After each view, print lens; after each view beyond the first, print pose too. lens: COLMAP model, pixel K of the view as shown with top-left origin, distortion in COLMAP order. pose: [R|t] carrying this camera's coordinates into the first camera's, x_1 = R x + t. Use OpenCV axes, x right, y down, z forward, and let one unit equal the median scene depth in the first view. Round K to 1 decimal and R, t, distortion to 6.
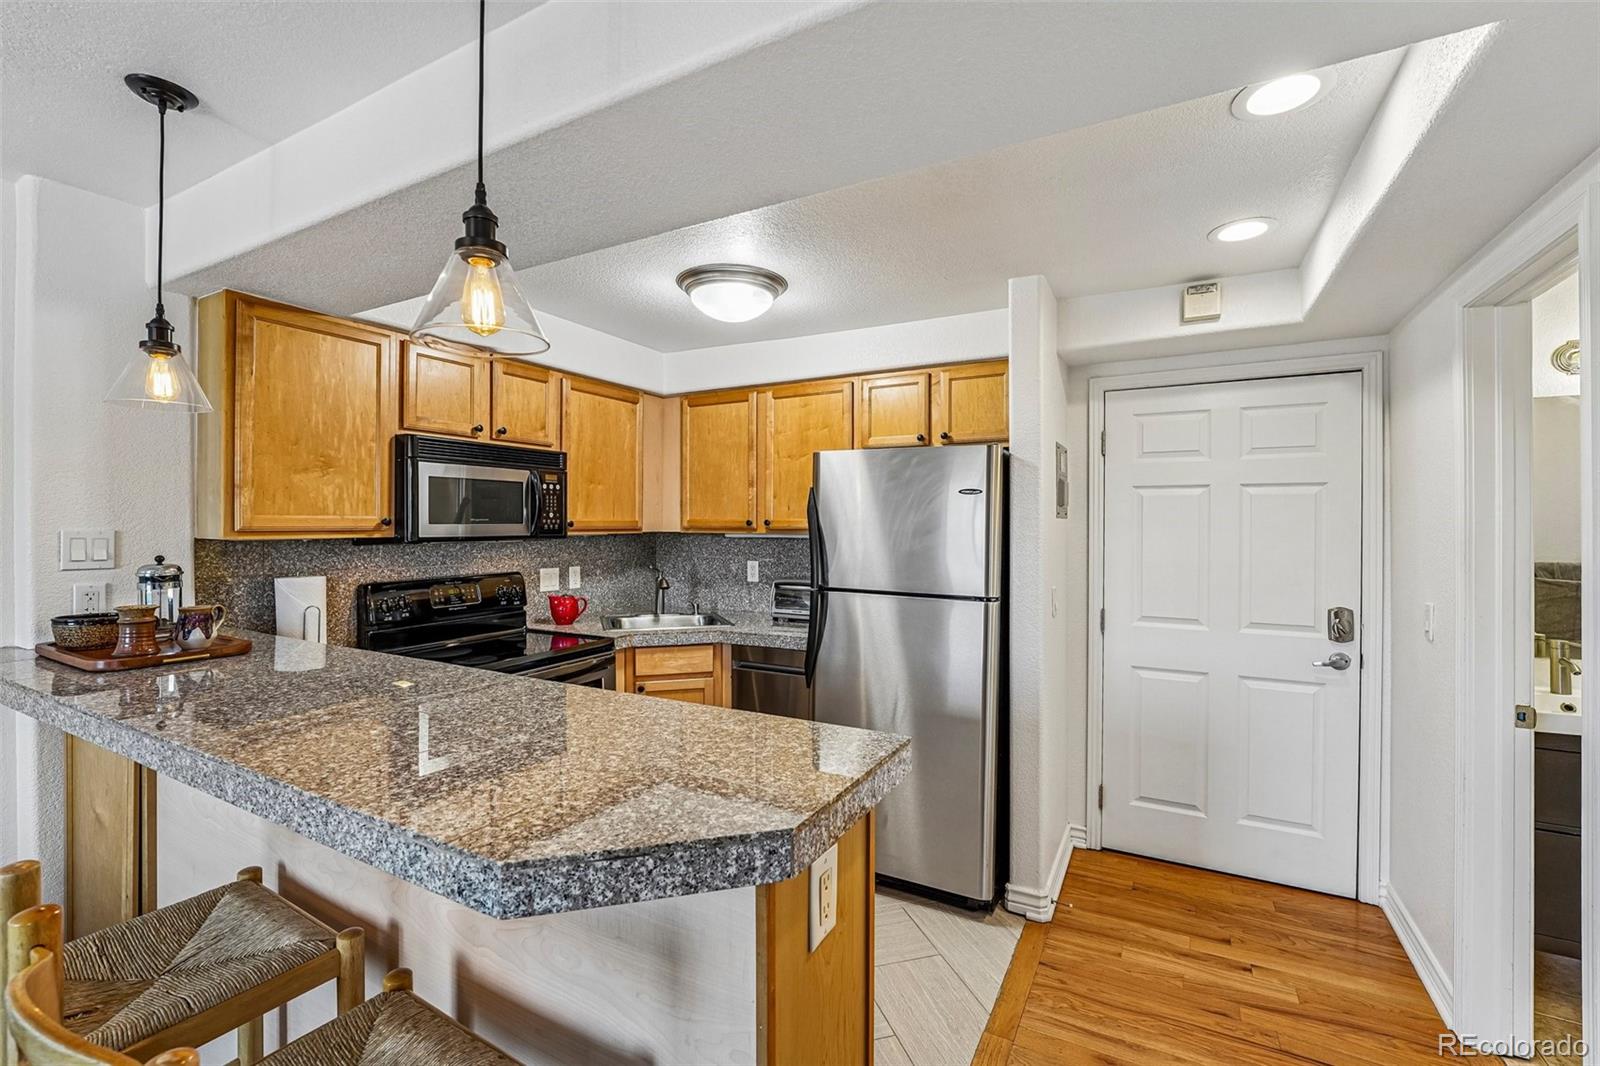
lens RADIAL K [[689.7, 0, 794.0], [0, 689.7, 526.9], [0, 0, 1]] dist [-0.018172, 0.001605]
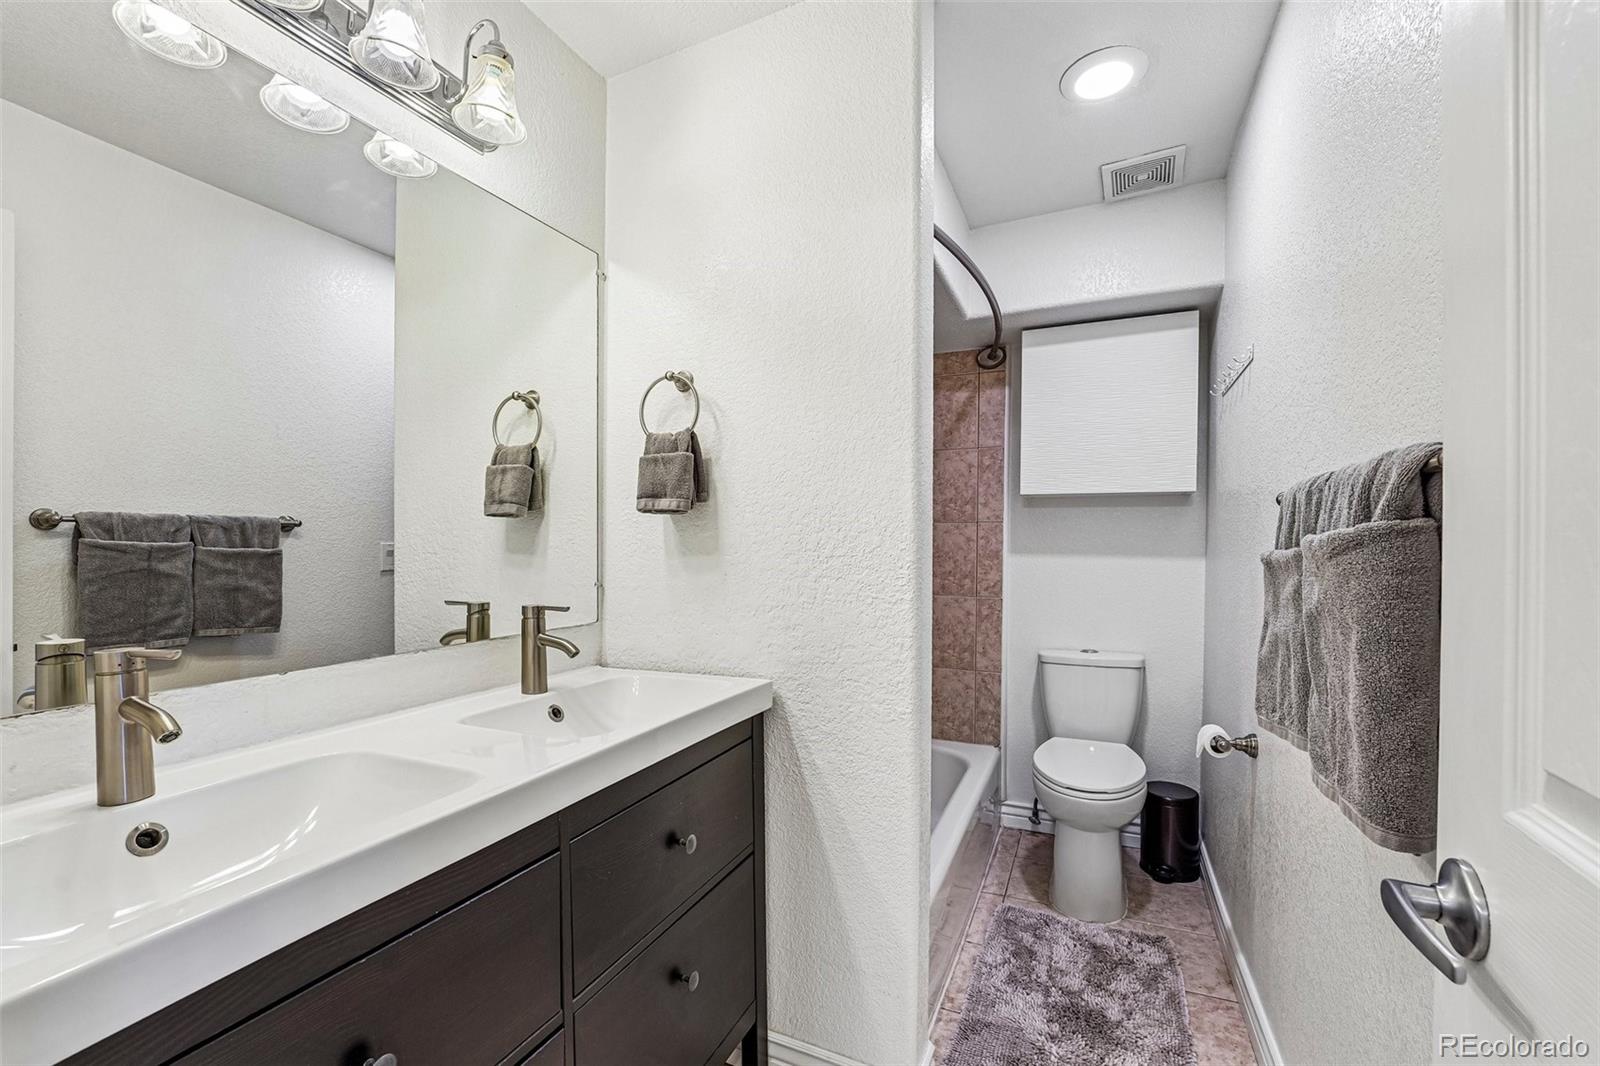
lens RADIAL K [[673.1, 0, 769.0], [0, 673.1, 561.3], [0, 0, 1]] dist [-0.024807, 0.003901]
pose [[-0.050021, -0.021590, 0.998515, 0.710928], [-0.007767, 0.999745, 0.021227, 0.103449], [-0.998718, -0.006694, -0.050176, 0.623019]]
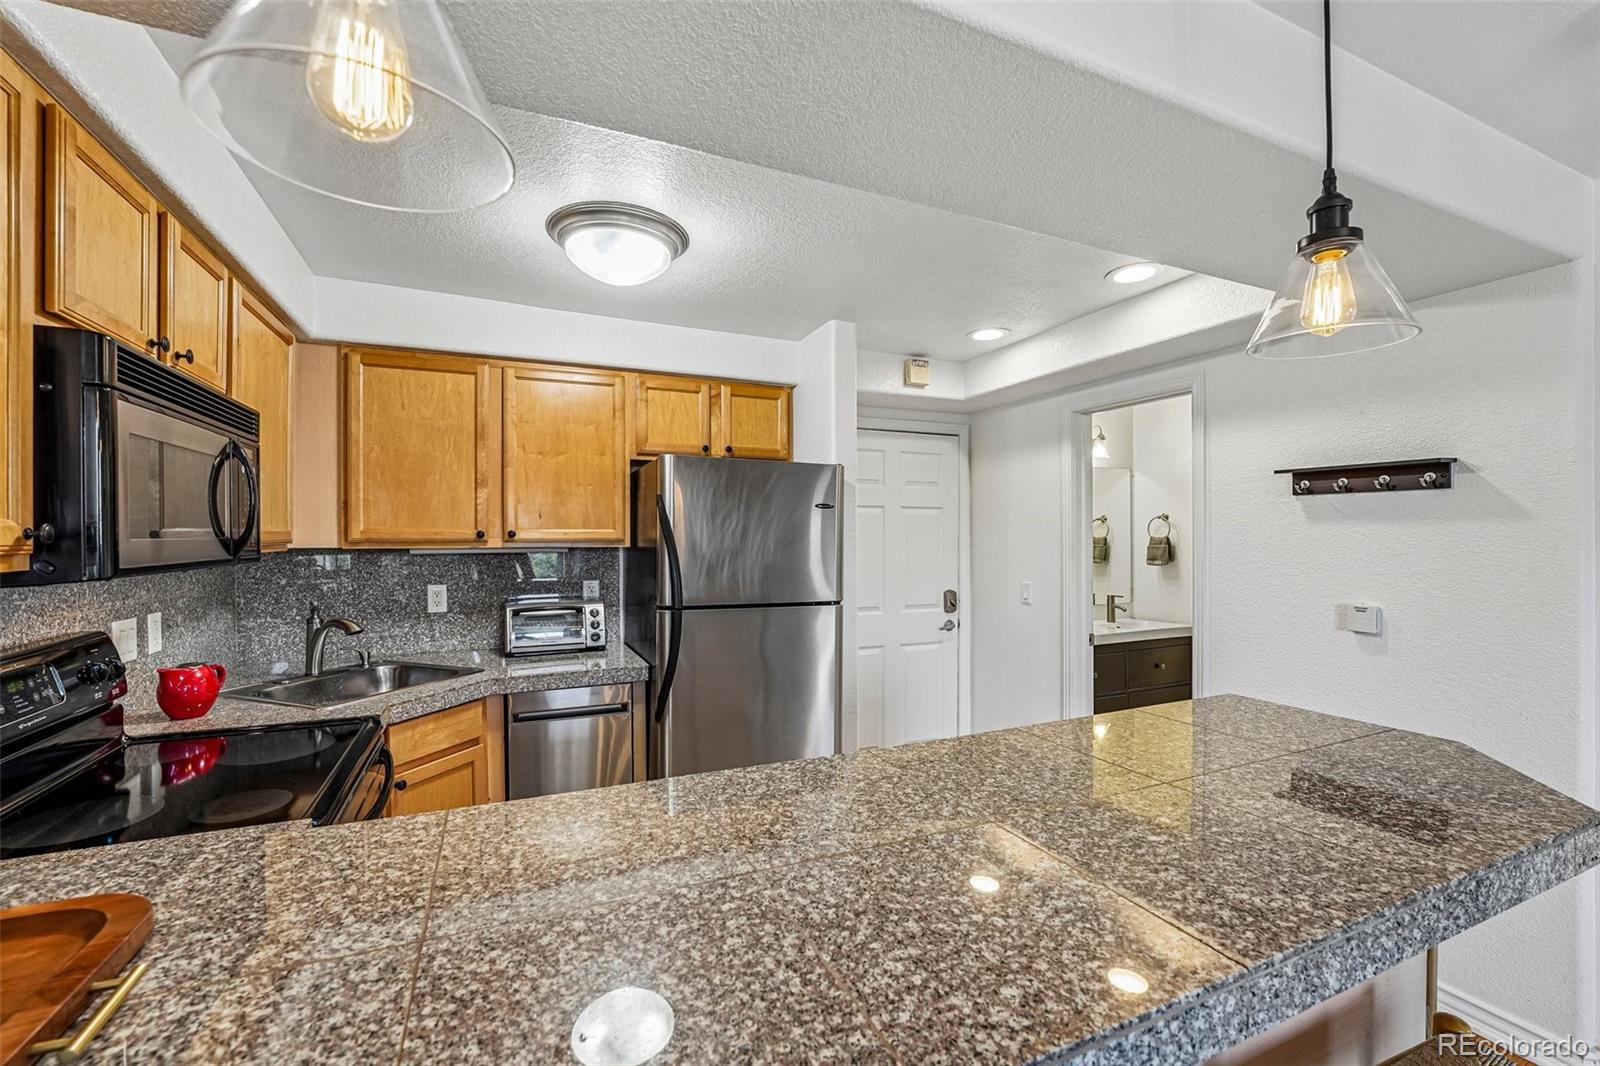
lens RADIAL K [[673.1, 0, 782.7], [0, 673.1, 534.5], [0, 0, 1]] dist [-0.024807, 0.003901]
pose [[0.617440, -0.000716, 0.786618, -0.607945], [0.004302, 0.999988, -0.002466, -0.003662], [-0.786607, 0.004906, 0.617435, 0.386433]]
